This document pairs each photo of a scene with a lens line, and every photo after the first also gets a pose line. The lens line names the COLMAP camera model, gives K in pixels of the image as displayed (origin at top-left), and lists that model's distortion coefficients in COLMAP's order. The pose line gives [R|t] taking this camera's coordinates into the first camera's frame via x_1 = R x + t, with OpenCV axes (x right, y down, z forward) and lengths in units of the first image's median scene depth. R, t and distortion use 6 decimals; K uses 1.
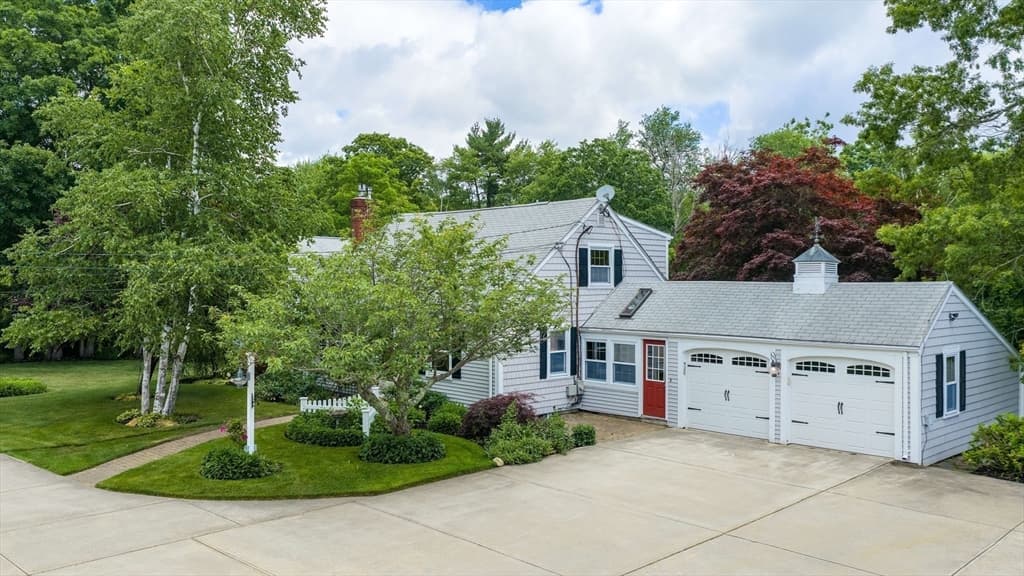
lens RADIAL K [[840.9, 0, 512.0], [0, 840.9, 288.0], [0, 0, 1]] dist [0.005327, -0.013327]
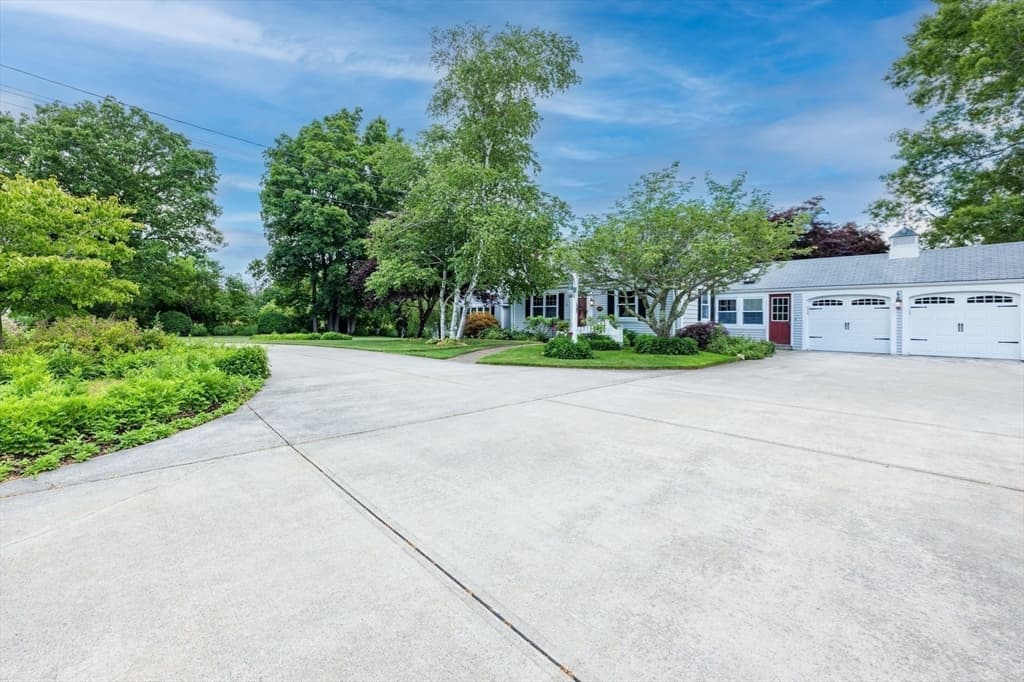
lens RADIAL K [[417.5, 0, 511.9], [0, 417.5, 322.6], [0, 0, 1]] dist [-0.001887, -0.000240]
pose [[0.999760, 0.011262, -0.018779, -0.285092], [-0.011398, 0.999909, -0.007154, 0.117188], [0.018697, 0.007366, 0.999798, 0.218371]]
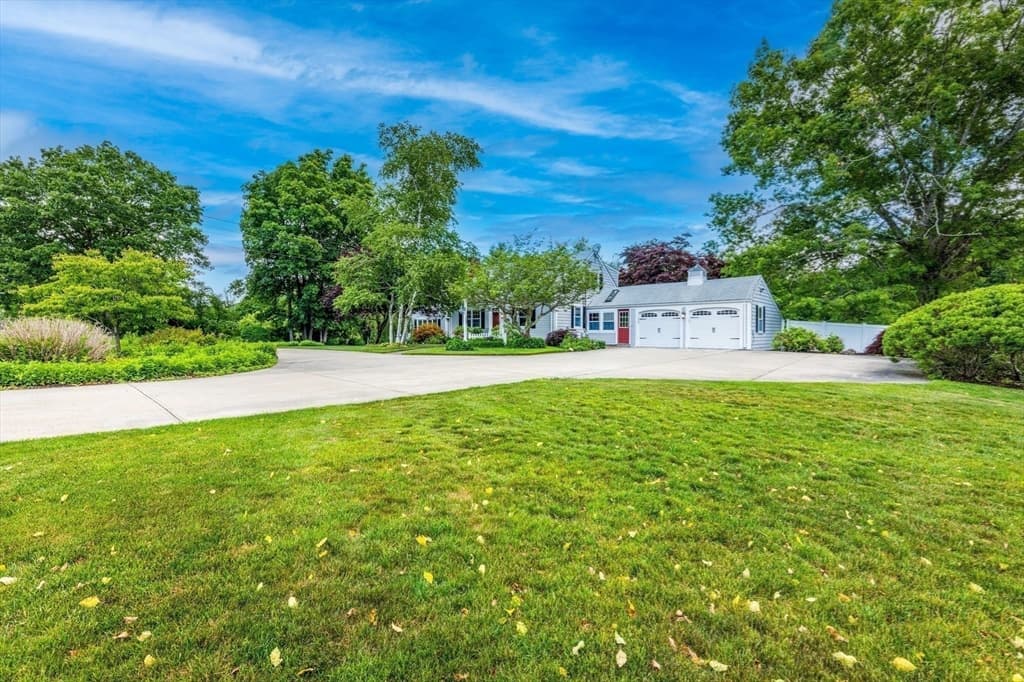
lens RADIAL K [[409.0, 0, 512.0], [0, 409.0, 341.0], [0, 0, 1]] dist [-0.000175, -0.000077]
pose [[0.998920, -0.000811, 0.046466, -0.167932], [0.000330, 0.999946, 0.010365, 0.127007], [-0.046472, -0.010339, 0.998866, -0.072002]]
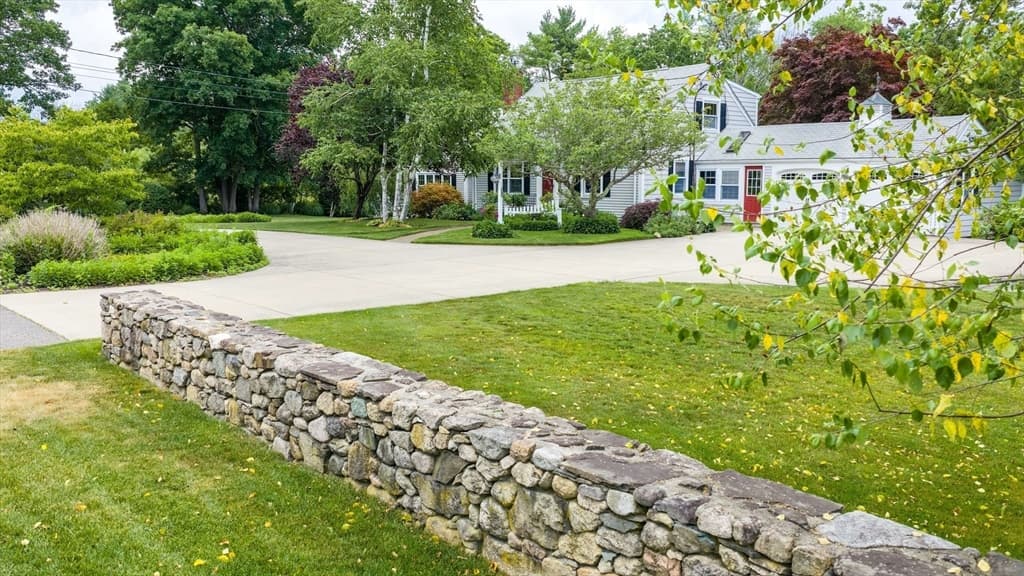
lens RADIAL K [[840.9, 0, 512.0], [0, 840.9, 288.0], [0, 0, 1]] dist [0.005327, -0.013327]
pose [[0.998941, 0.003731, -0.045859, -0.154511], [0.001917, 0.992467, 0.122500, 0.085025], [0.045971, -0.122458, 0.991408, -0.391417]]
